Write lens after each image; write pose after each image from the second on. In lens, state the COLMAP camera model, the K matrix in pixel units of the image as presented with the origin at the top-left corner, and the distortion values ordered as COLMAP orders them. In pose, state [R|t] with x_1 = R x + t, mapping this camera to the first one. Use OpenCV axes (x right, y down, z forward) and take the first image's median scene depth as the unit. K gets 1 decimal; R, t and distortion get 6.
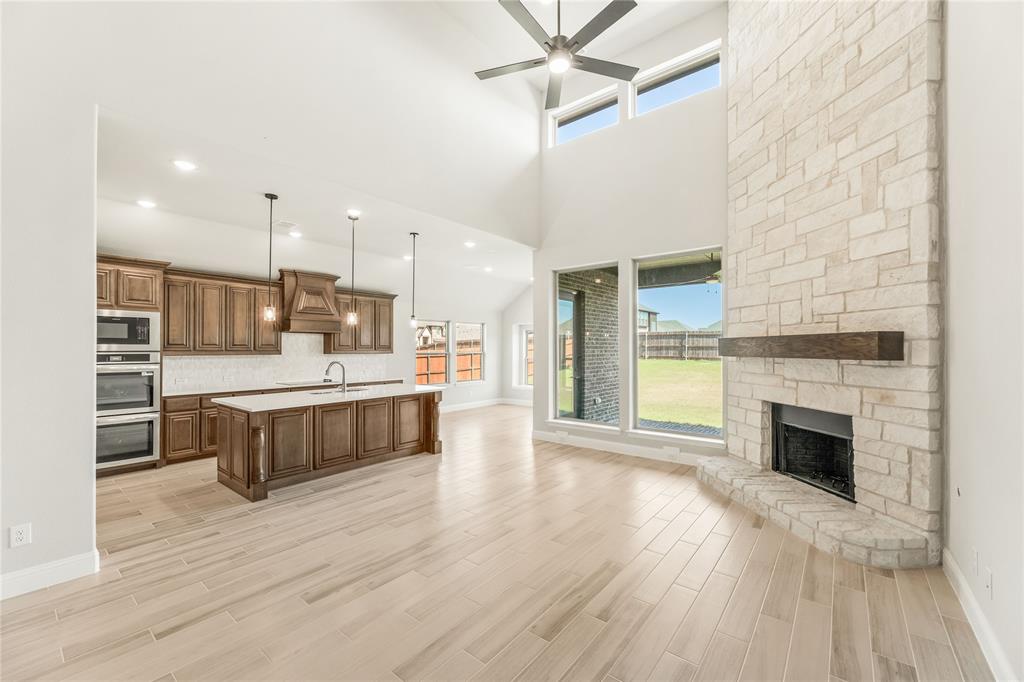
lens RADIAL K [[407.1, 0, 513.3], [0, 407.1, 338.3], [0, 0, 1]] dist [-0.002319, -0.000228]
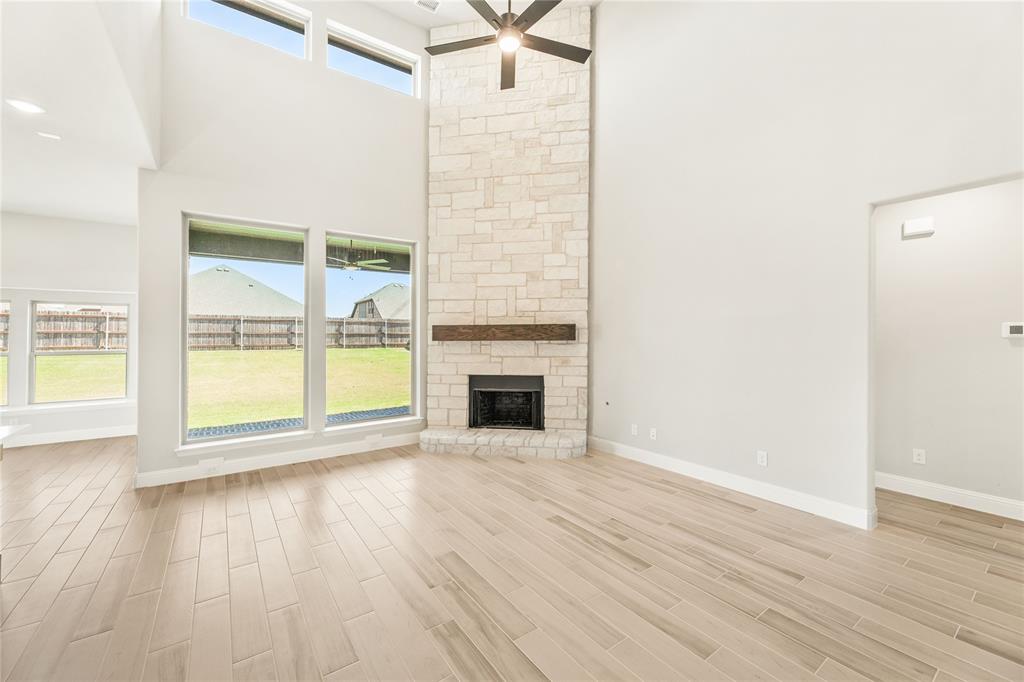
lens RADIAL K [[415.7, 0, 517.2], [0, 415.7, 327.2], [0, 0, 1]] dist [0.001149, 0.000365]
pose [[0.267462, 0.016505, 0.963427, -0.535087], [-0.021043, 0.999715, -0.011284, 0.013443], [-0.963339, -0.017255, 0.267733, 0.447262]]
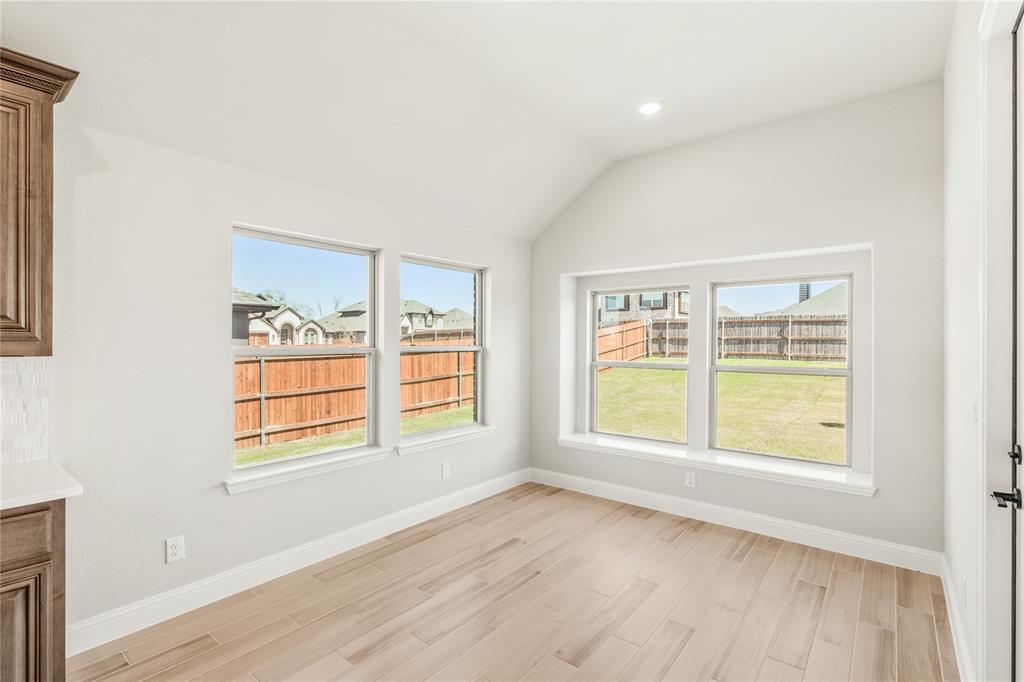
lens RADIAL K [[475.0, 0, 512.0], [0, 475.0, 341.0], [0, 0, 1]] dist [-0.000329, -0.000065]
pose [[0.999990, 0.004073, 0.002019, -0.106724], [-0.004120, 0.999709, 0.023777, 0.038979], [-0.001922, -0.023785, 0.999715, 1.273484]]
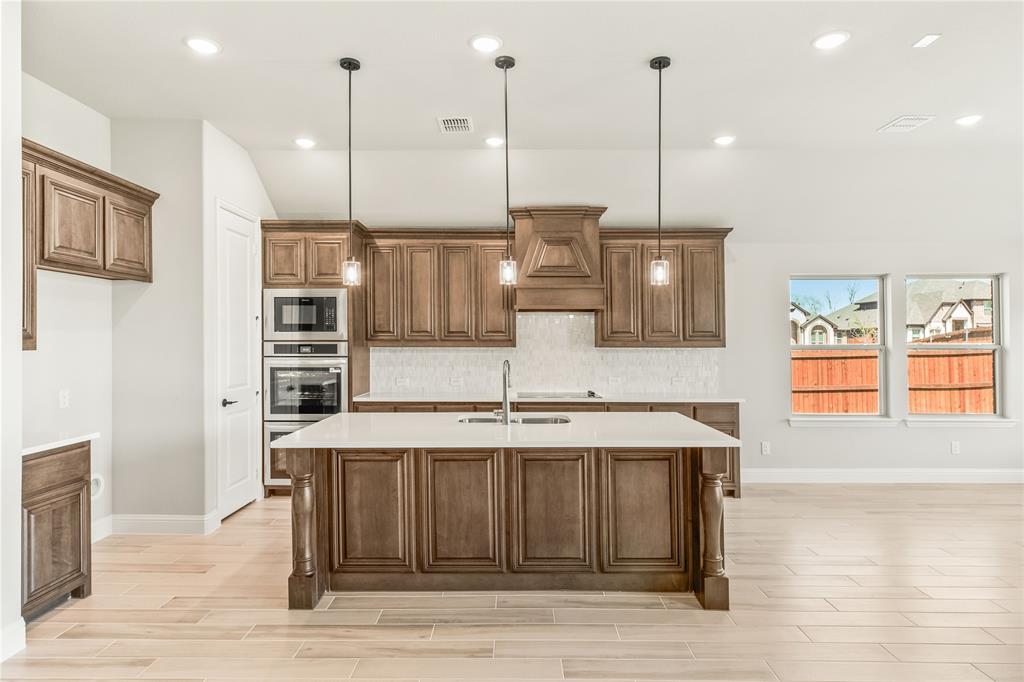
lens RADIAL K [[566.6, 0, 509.8], [0, 566.6, 326.6], [0, 0, 1]] dist [-0.004894, -0.000580]
pose [[0.624477, -0.019160, -0.780808, 0.133473], [0.019473, 0.999770, -0.008959, 0.021906], [0.780801, -0.009610, 0.624706, 0.608664]]
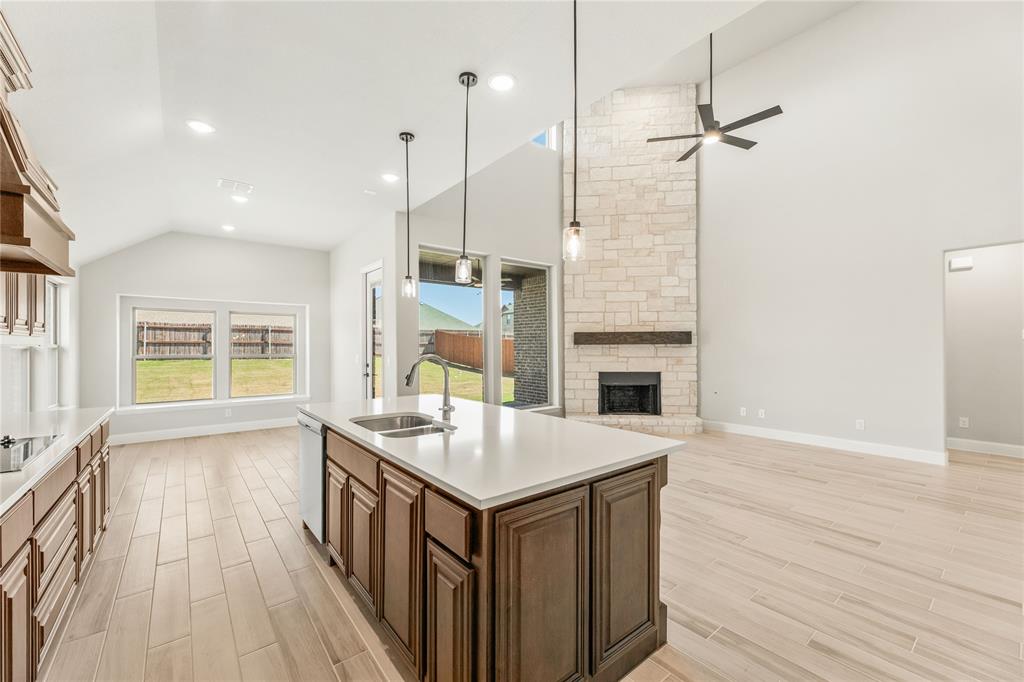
lens RADIAL K [[415.5, 0, 509.0], [0, 415.5, 335.5], [0, 0, 1]] dist [-0.000457, 0.000021]
pose [[0.223323, 0.023780, 0.974454, -0.942645], [-0.021710, 0.999576, -0.019418, 0.043774], [-0.974503, -0.016819, 0.223745, 0.868890]]
